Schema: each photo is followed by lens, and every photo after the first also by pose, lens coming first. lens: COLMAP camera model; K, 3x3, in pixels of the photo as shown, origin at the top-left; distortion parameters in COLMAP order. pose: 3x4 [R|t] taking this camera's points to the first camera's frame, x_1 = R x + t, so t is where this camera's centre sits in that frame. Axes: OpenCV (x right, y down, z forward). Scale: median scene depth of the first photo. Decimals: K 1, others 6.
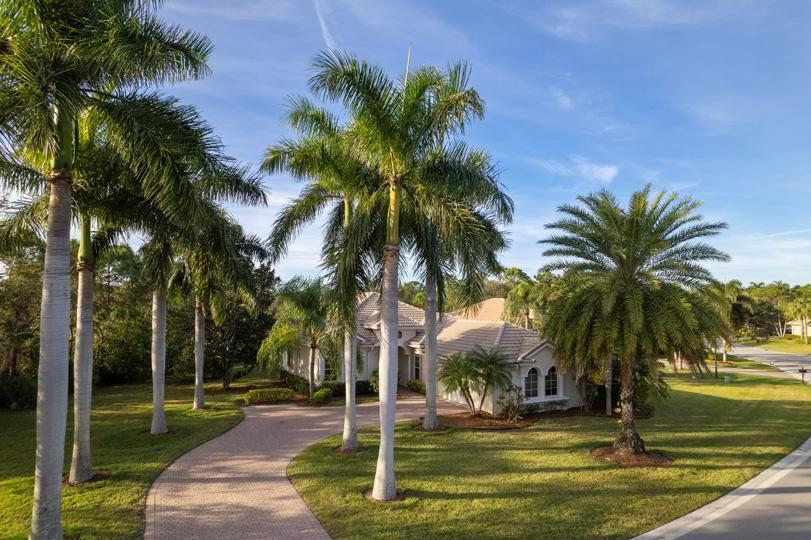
lens RADIAL K [[514.0, 0, 405.5], [0, 514.0, 270.0], [0, 0, 1]] dist [-0.093554, 0.075471]
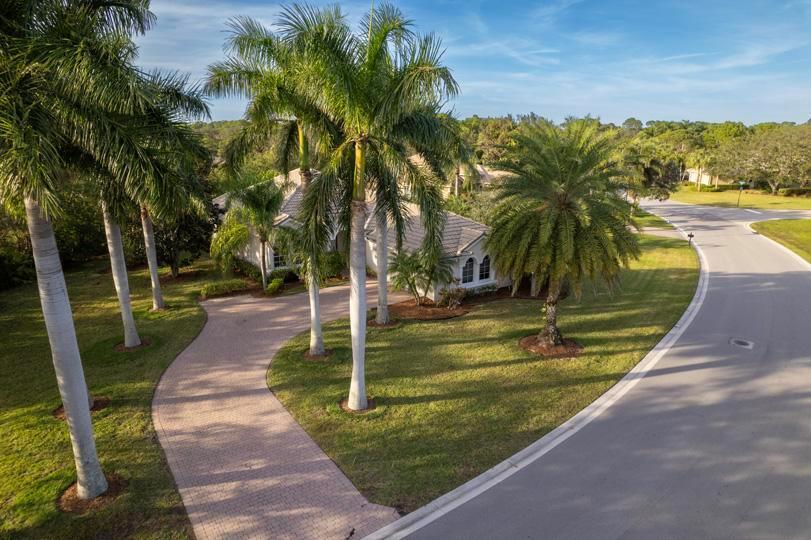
lens RADIAL K [[514.0, 0, 405.5], [0, 514.0, 270.0], [0, 0, 1]] dist [-0.093554, 0.075471]
pose [[0.988738, -0.044064, 0.143021, -0.073280], [-0.004570, 0.946335, 0.323154, -0.210962], [-0.149586, -0.320169, 0.935477, -0.049869]]
